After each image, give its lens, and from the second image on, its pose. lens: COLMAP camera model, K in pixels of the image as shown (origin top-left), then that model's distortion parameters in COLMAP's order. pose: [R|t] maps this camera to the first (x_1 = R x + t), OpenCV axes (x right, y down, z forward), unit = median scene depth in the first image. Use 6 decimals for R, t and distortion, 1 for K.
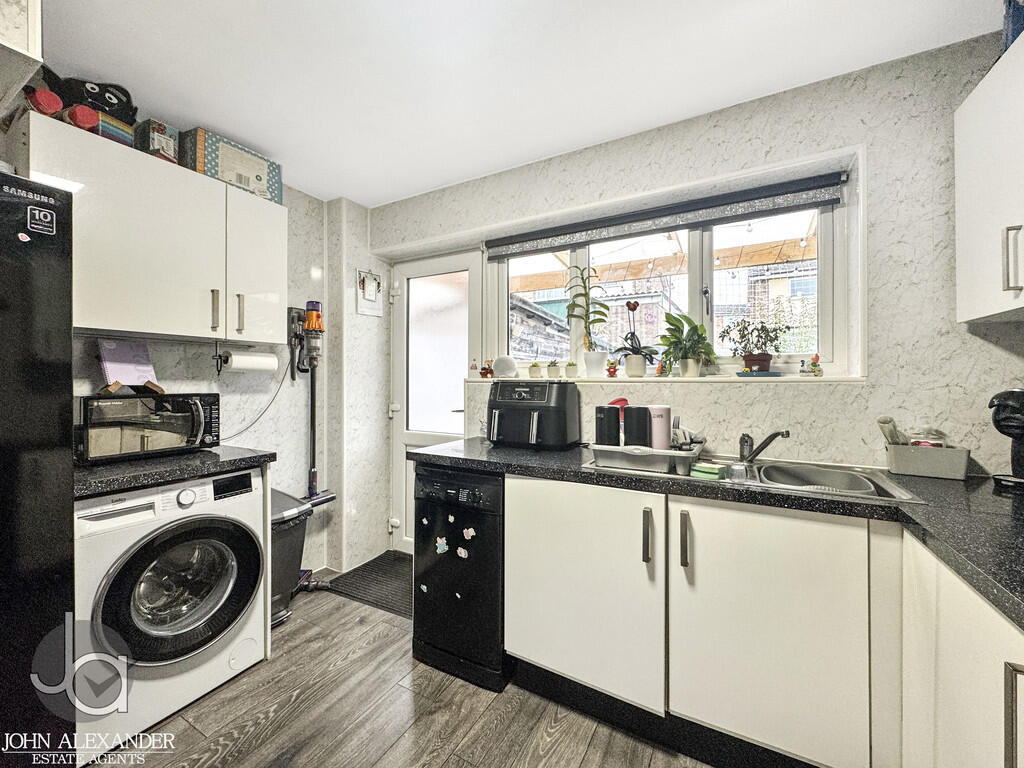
lens RADIAL K [[411.6, 0, 503.7], [0, 411.6, 379.8], [0, 0, 1]] dist [-0.000865, -0.000417]
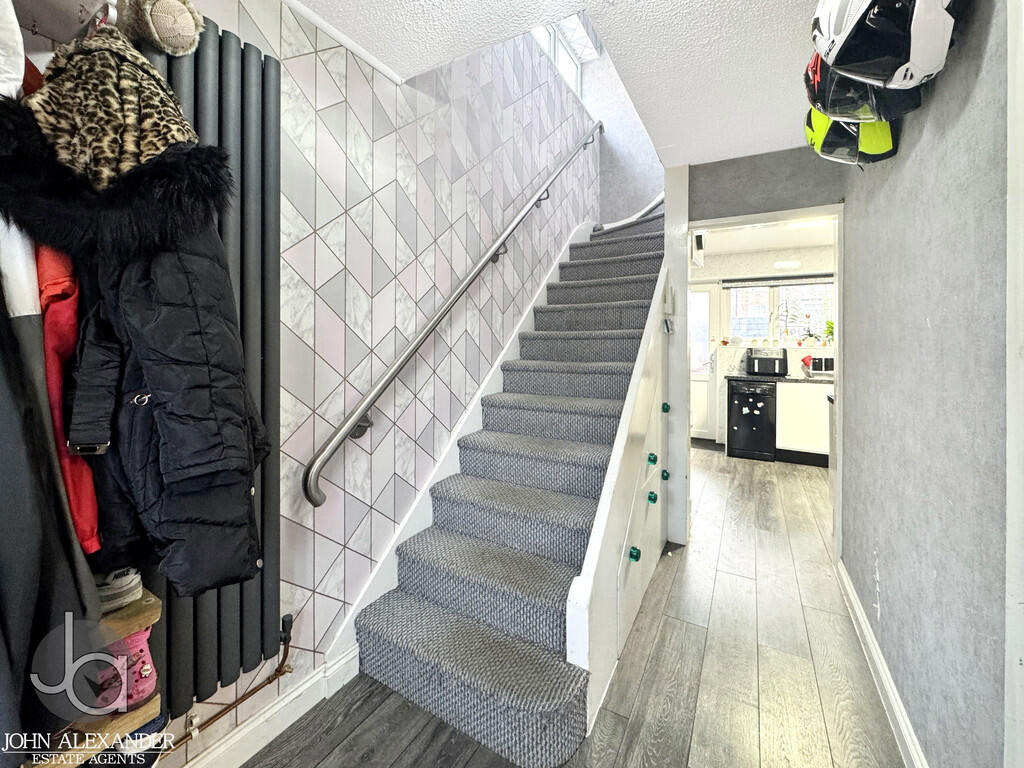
lens RADIAL K [[420.8, 0, 514.3], [0, 420.8, 342.2], [0, 0, 1]] dist [-0.000732, -0.000139]
pose [[0.999924, 0.008706, -0.008766, -1.654188], [-0.008722, 0.999960, -0.001767, -0.015365], [0.008750, 0.001843, 0.999960, -1.745319]]
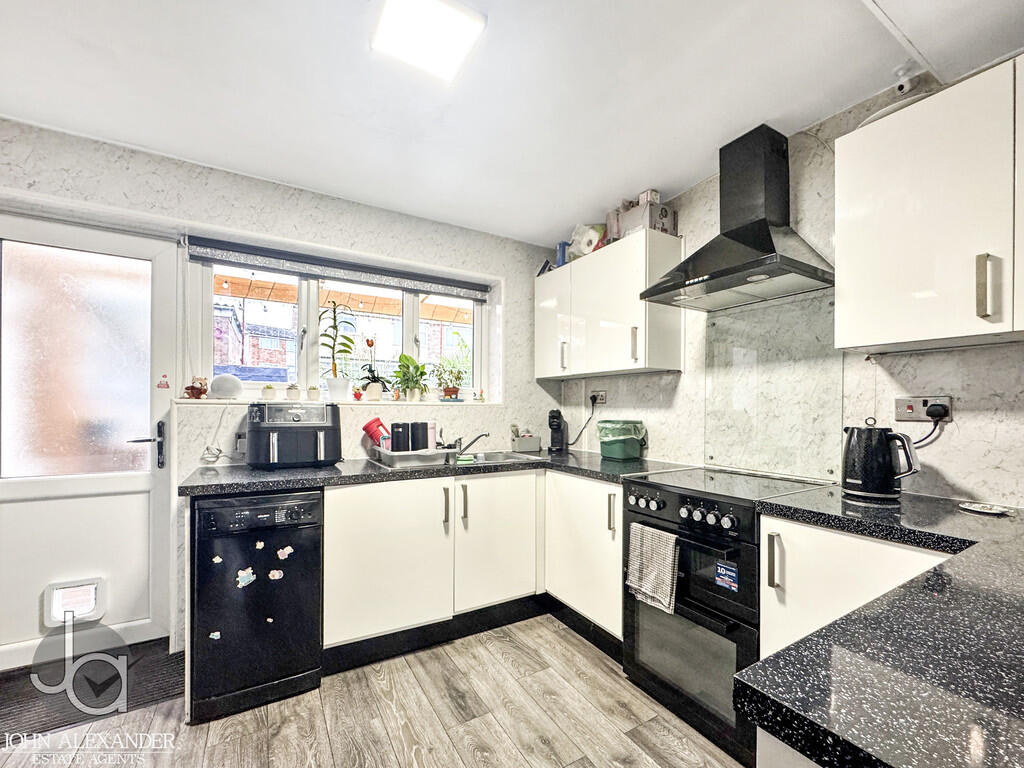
lens RADIAL K [[427.2, 0, 508.5], [0, 427.2, 406.3], [0, 0, 1]] dist [-0.000176, -0.000086]
pose [[0.511902, 0.004916, 0.859030, -0.701843], [-0.008352, 0.999965, -0.000745, 0.008976], [-0.859003, -0.006794, 0.511925, -0.009527]]
